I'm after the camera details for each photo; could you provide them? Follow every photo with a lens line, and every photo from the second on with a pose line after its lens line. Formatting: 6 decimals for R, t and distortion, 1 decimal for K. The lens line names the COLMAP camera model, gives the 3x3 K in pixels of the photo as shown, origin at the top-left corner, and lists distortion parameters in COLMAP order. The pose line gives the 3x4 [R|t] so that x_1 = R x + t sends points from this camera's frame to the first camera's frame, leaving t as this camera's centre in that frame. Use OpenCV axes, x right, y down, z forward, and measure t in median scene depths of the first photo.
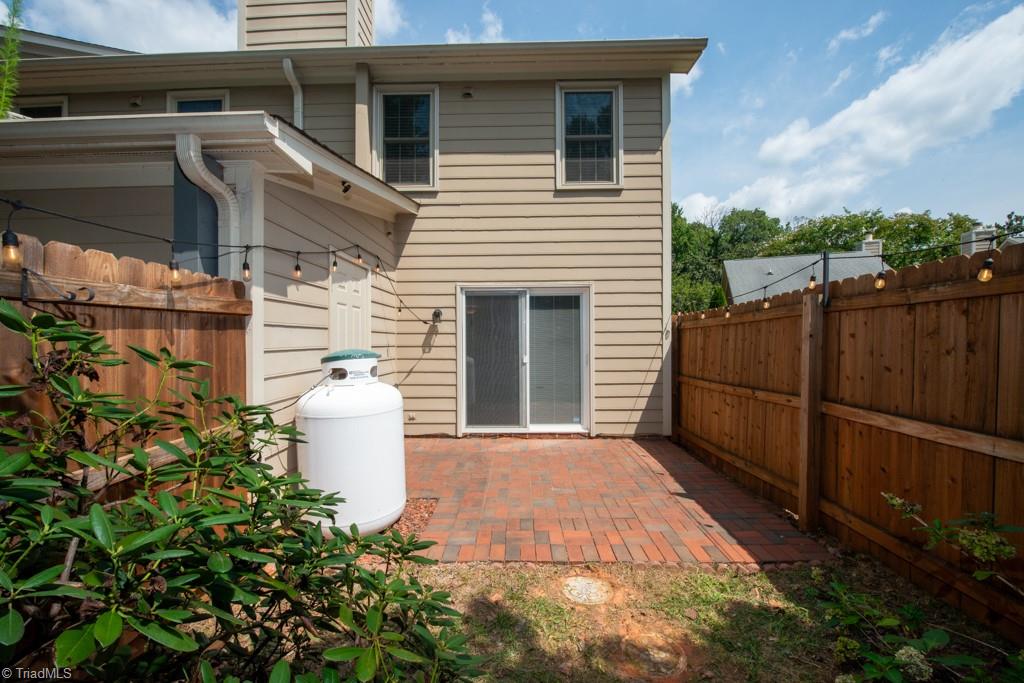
lens RADIAL K [[396.9, 0, 512.0], [0, 396.9, 341.5], [0, 0, 1]] dist [0.000878, -0.000225]
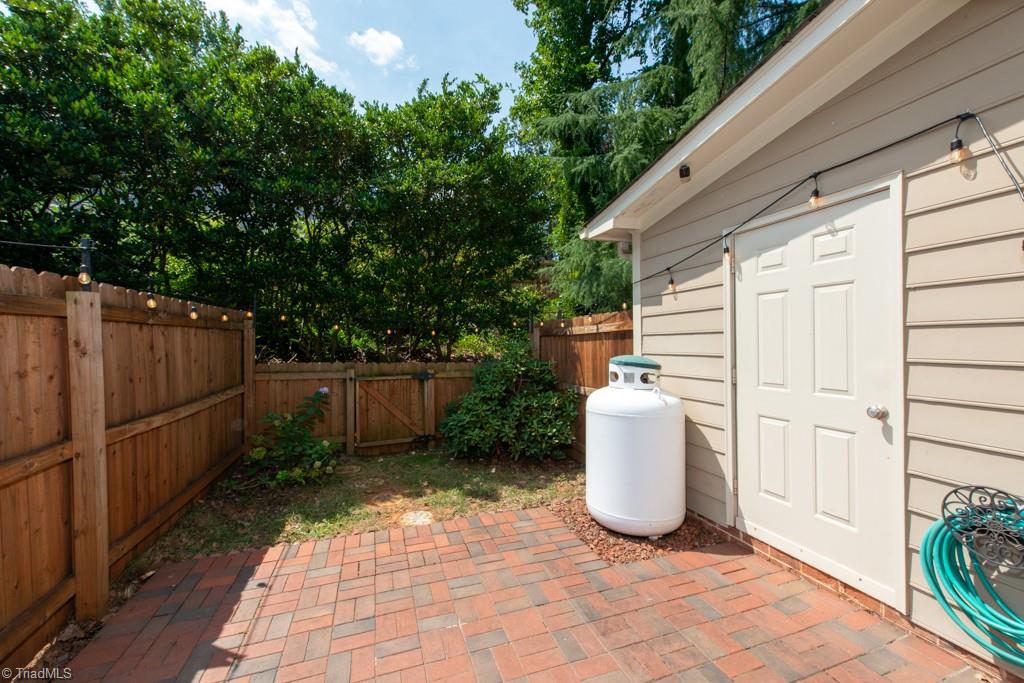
lens RADIAL K [[396.9, 0, 512.0], [0, 396.9, 341.5], [0, 0, 1]] dist [0.000878, -0.000225]
pose [[-0.937180, 0.026584, -0.347833, 0.304460], [0.025012, 0.999647, 0.009009, -0.045895], [0.347949, -0.000257, -0.937513, 2.166499]]
